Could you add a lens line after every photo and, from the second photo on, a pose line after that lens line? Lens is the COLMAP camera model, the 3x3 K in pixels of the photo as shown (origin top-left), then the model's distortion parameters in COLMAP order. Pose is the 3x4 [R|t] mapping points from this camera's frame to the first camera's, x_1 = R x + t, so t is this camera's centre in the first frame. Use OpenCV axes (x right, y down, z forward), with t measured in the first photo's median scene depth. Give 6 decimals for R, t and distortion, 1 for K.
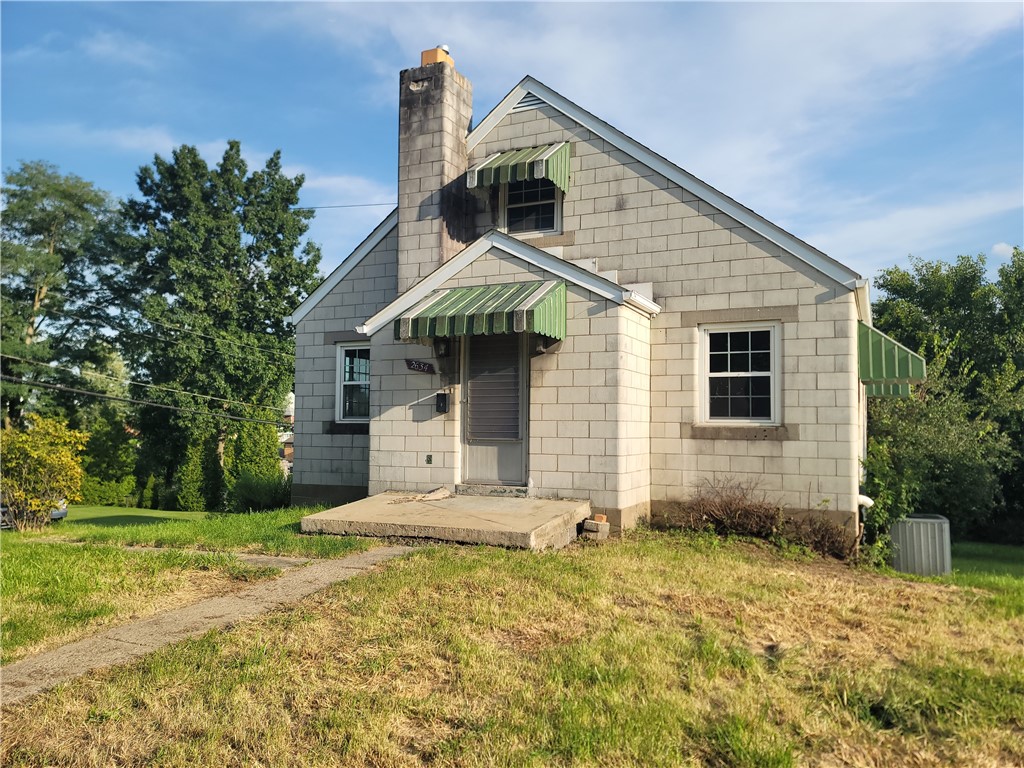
lens RADIAL K [[847.6, 0, 507.8], [0, 847.6, 389.7], [0, 0, 1]] dist [0.071023, -0.005065]
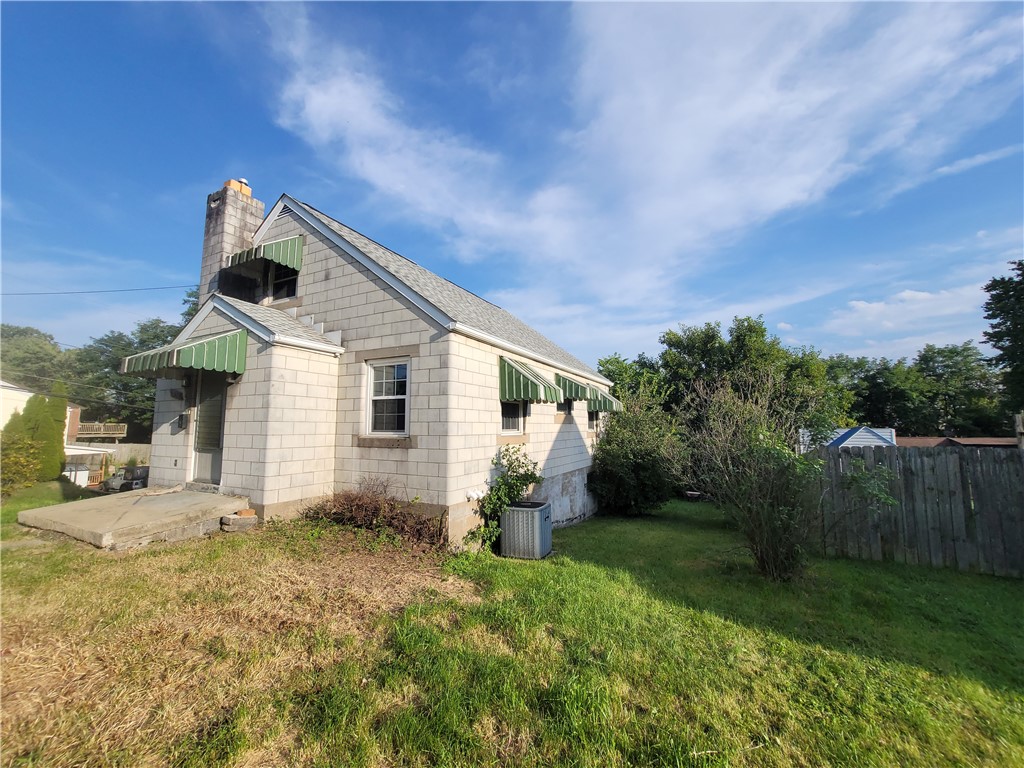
lens RADIAL K [[449.1, 0, 508.0], [0, 449.1, 380.0], [0, 0, 1]] dist [-0.000478, 0.000173]
pose [[0.997929, -0.016196, -0.062248, 0.493075], [0.012596, 0.998249, -0.057796, -0.002411], [0.063075, 0.056893, 0.996386, 0.313901]]
